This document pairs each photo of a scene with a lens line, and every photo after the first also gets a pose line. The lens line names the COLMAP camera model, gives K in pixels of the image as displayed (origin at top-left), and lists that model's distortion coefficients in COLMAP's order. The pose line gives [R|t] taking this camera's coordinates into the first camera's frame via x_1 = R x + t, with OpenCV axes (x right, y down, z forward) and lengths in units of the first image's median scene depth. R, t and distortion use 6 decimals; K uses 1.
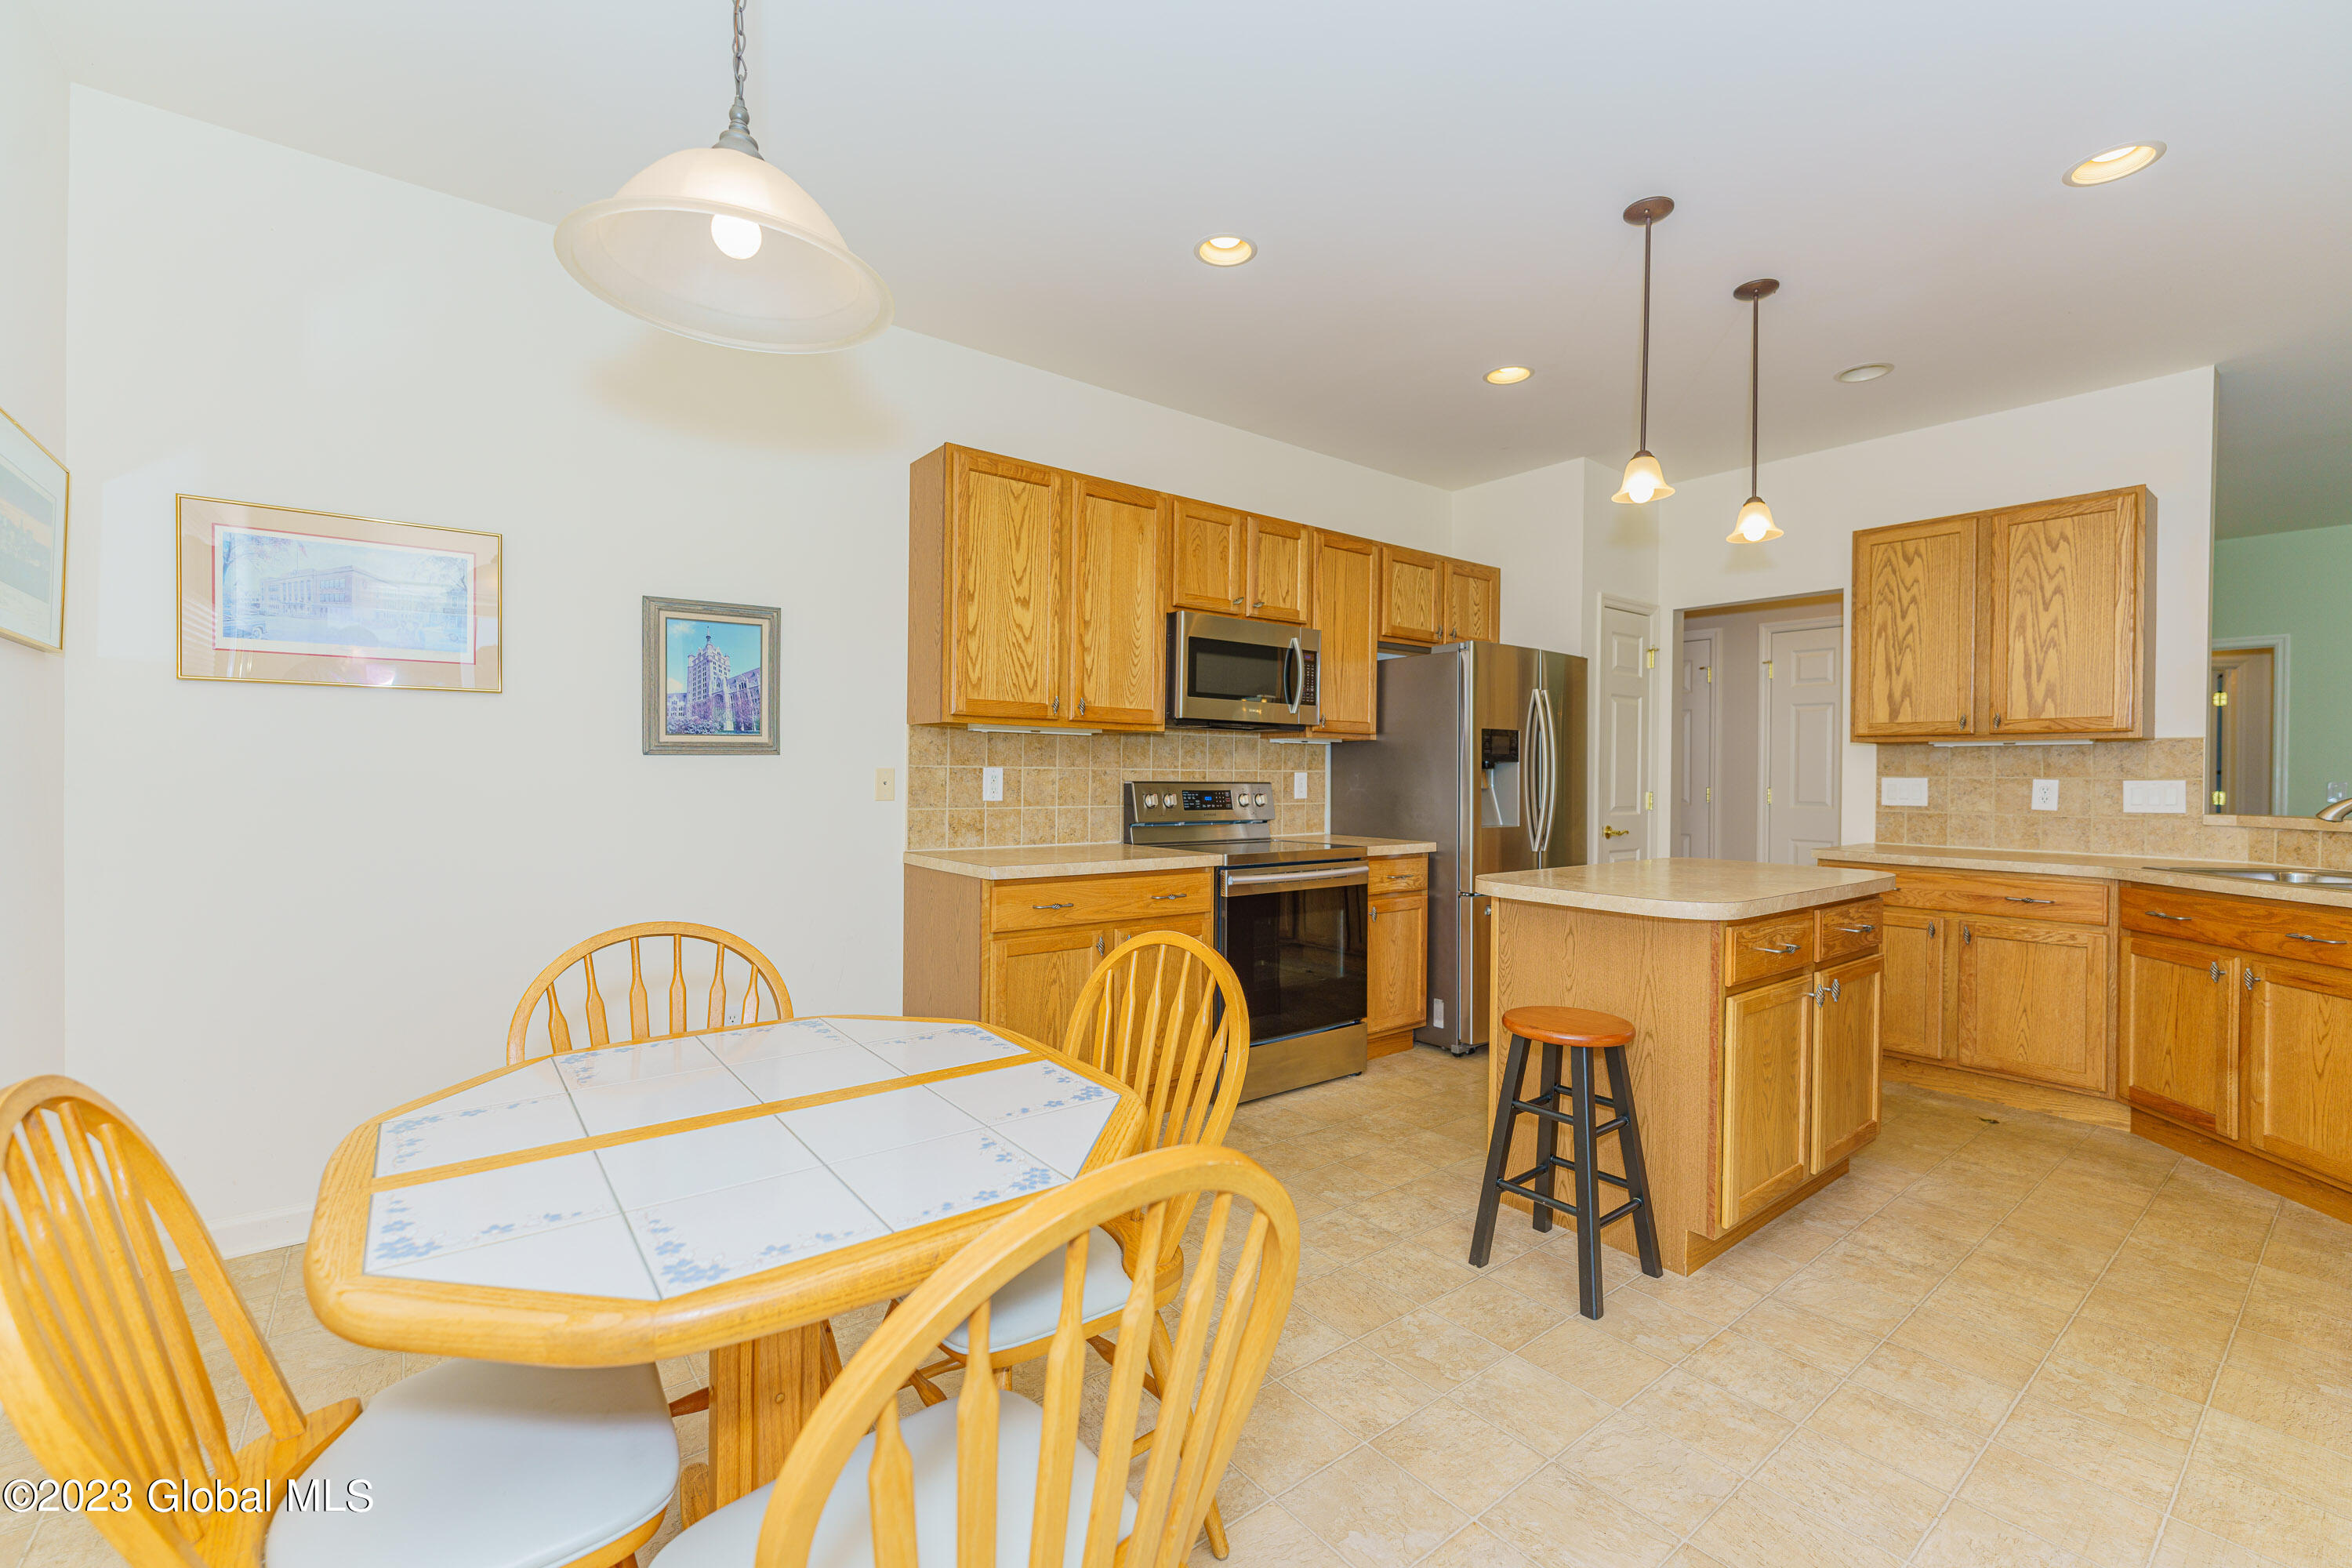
lens RADIAL K [[986.0, 0, 1174.3], [0, 986.0, 778.3], [0, 0, 1]] dist [-0.004214, 0.000688]
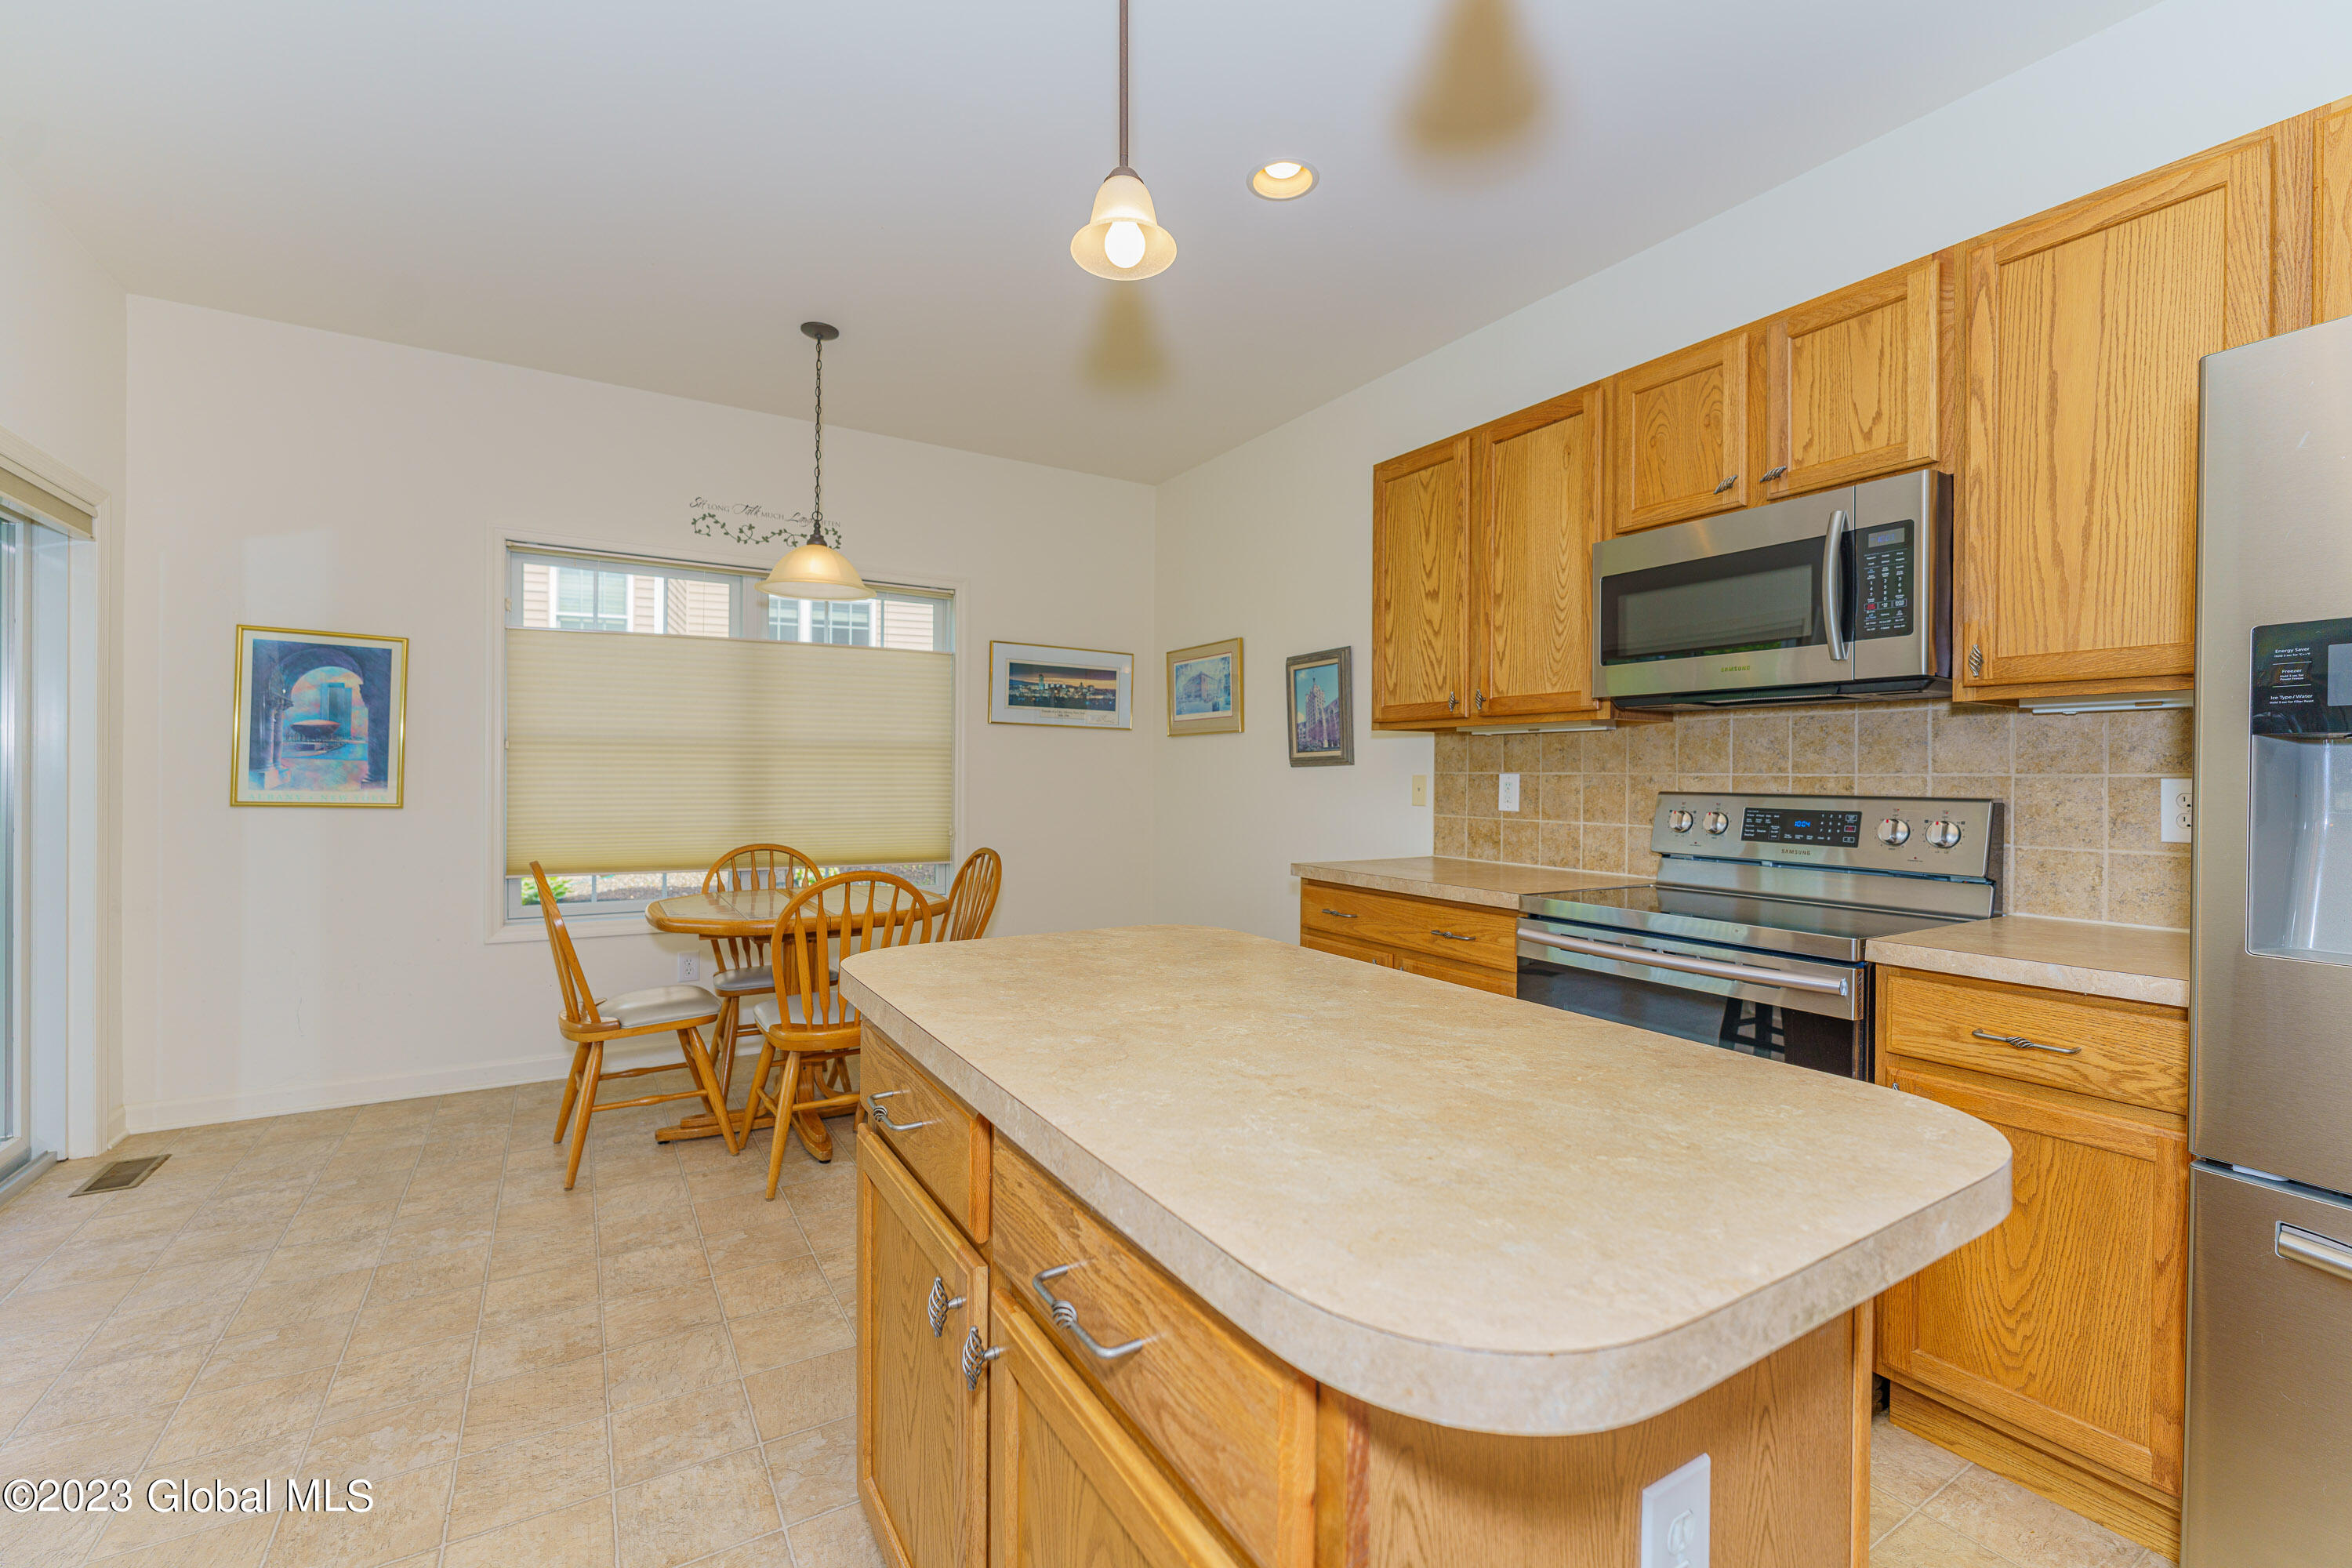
lens RADIAL K [[986.0, 0, 1174.3], [0, 986.0, 778.3], [0, 0, 1]] dist [-0.004214, 0.000688]
pose [[-0.109839, -0.007906, -0.993918, 0.724040], [-0.014875, 0.999869, -0.006310, 0.003311], [0.993838, 0.014092, -0.109943, 0.784066]]
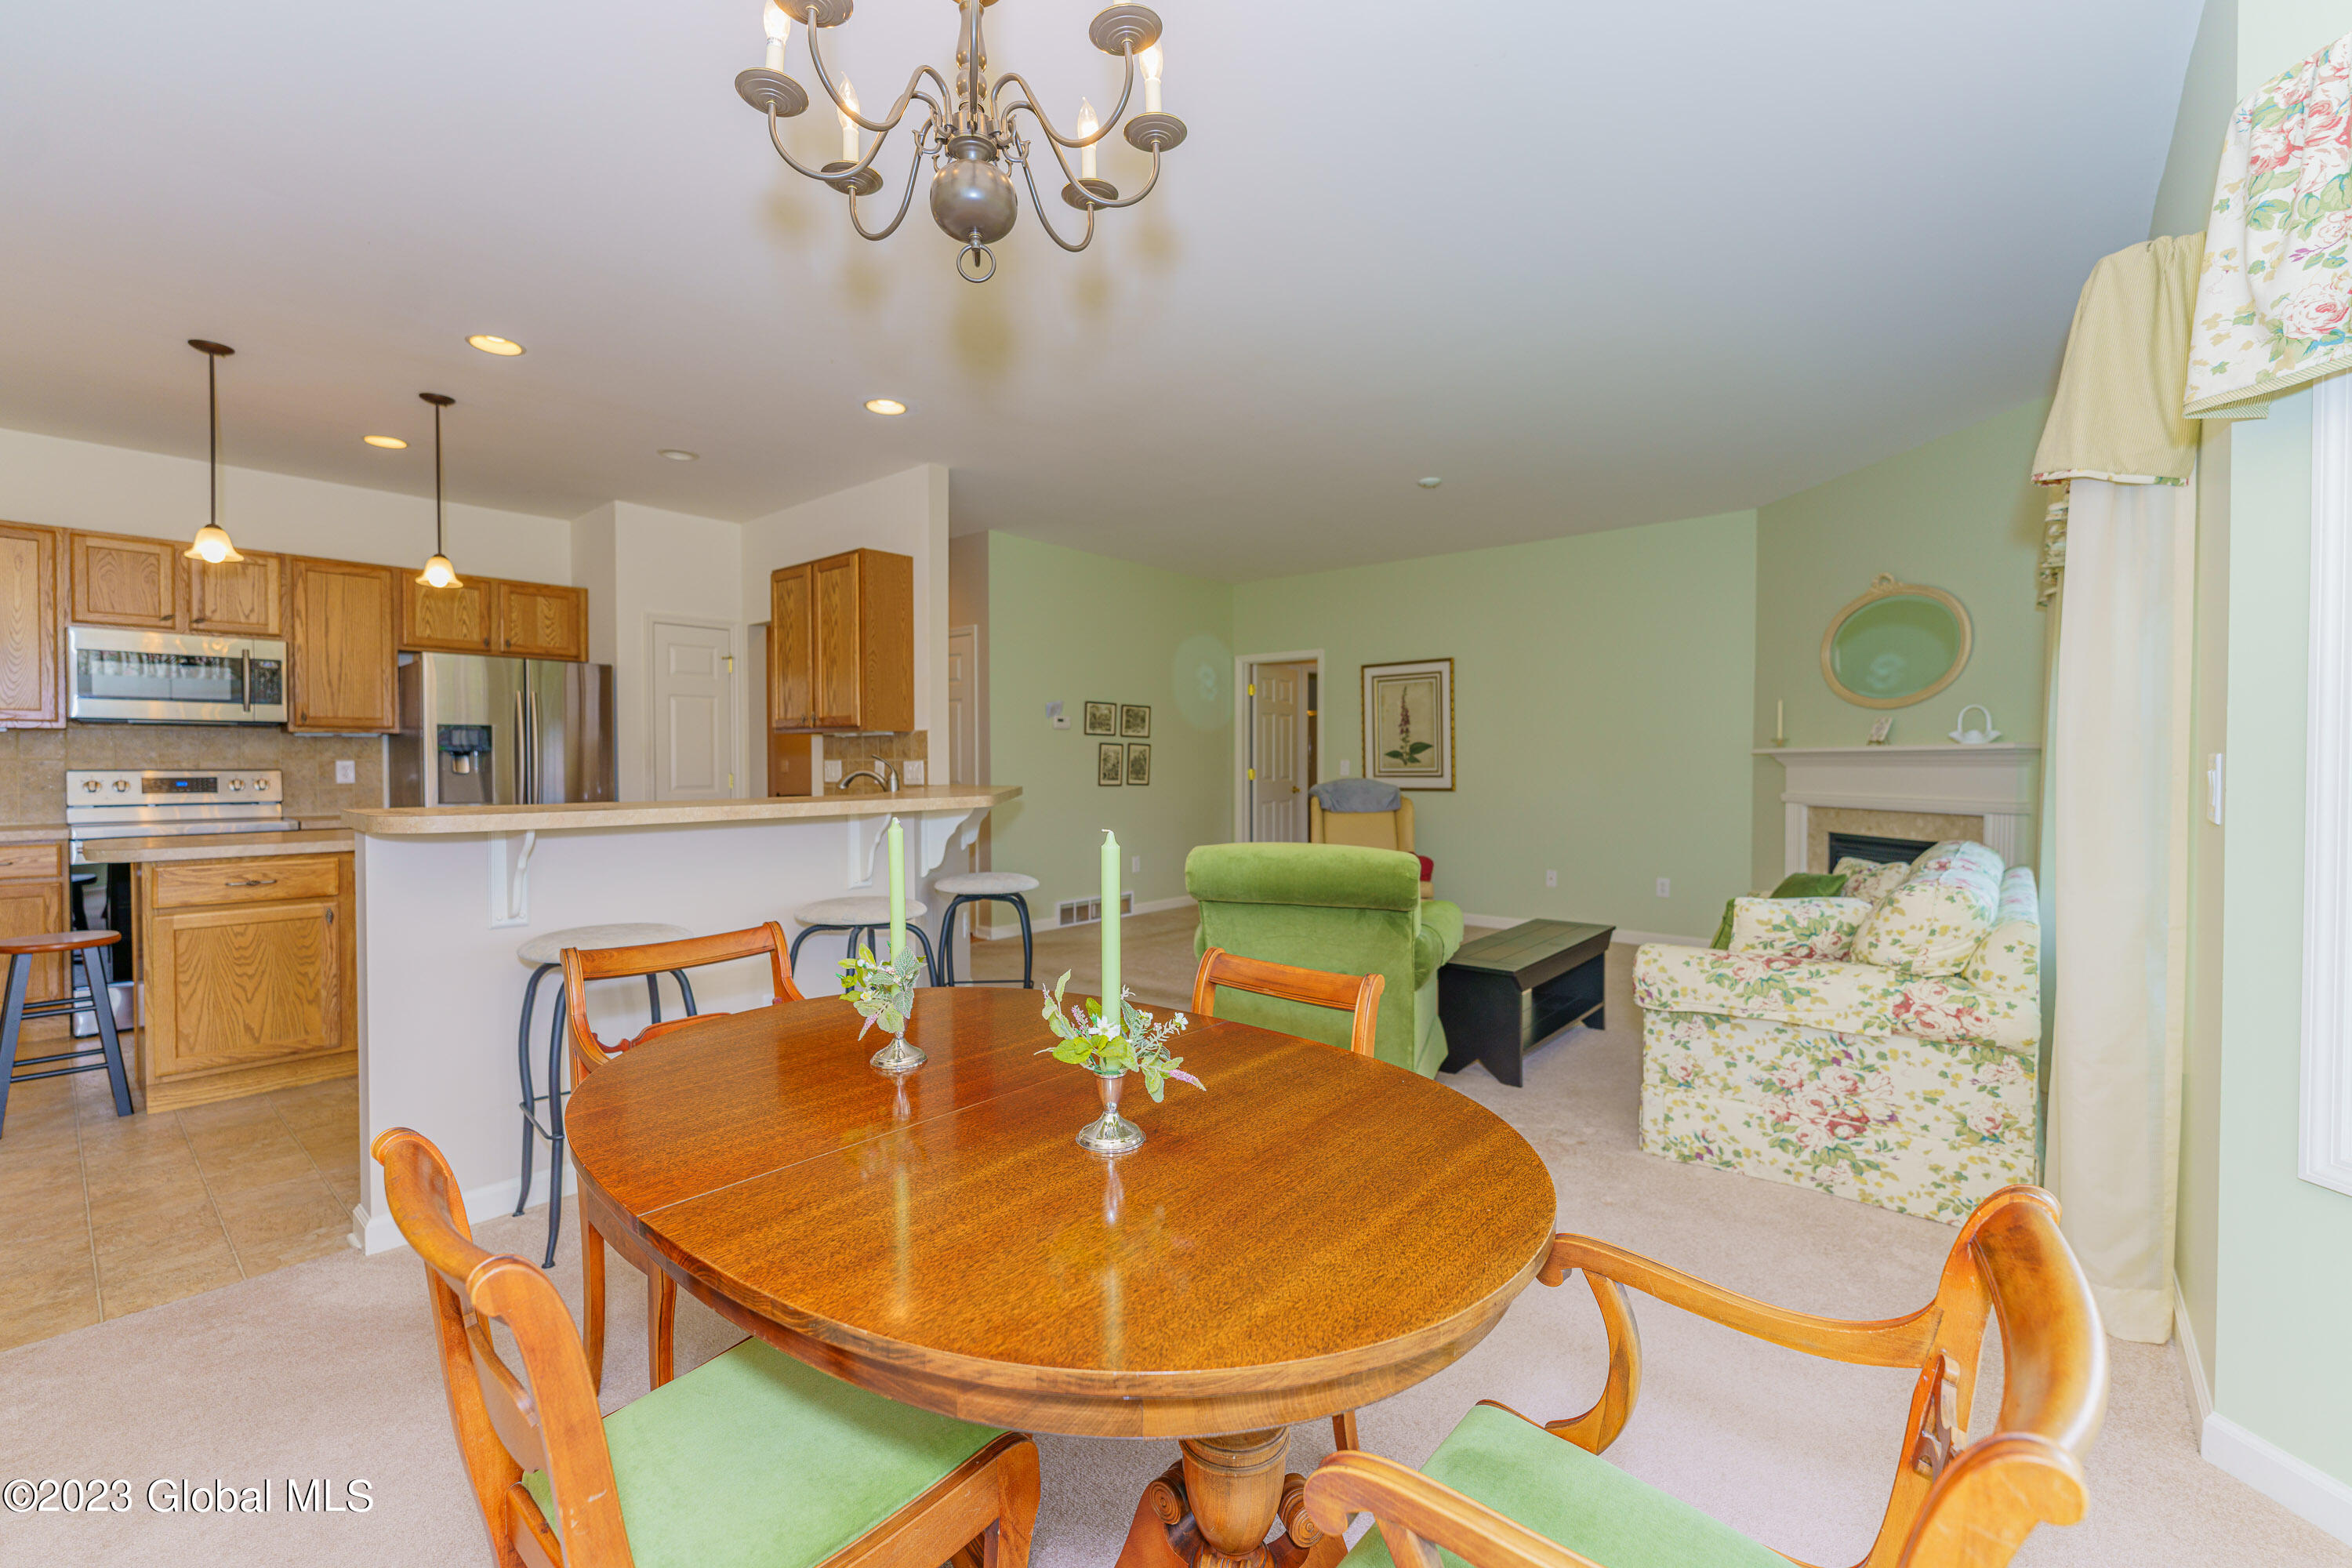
lens RADIAL K [[984.4, 0, 1170.6], [0, 984.4, 778.9], [0, 0, 1]] dist [-0.003270, -0.000266]
pose [[0.980679, -0.012965, 0.195195, 1.082172], [0.010166, 0.999831, 0.015337, 0.009868], [-0.195360, -0.013056, 0.980645, -0.427742]]
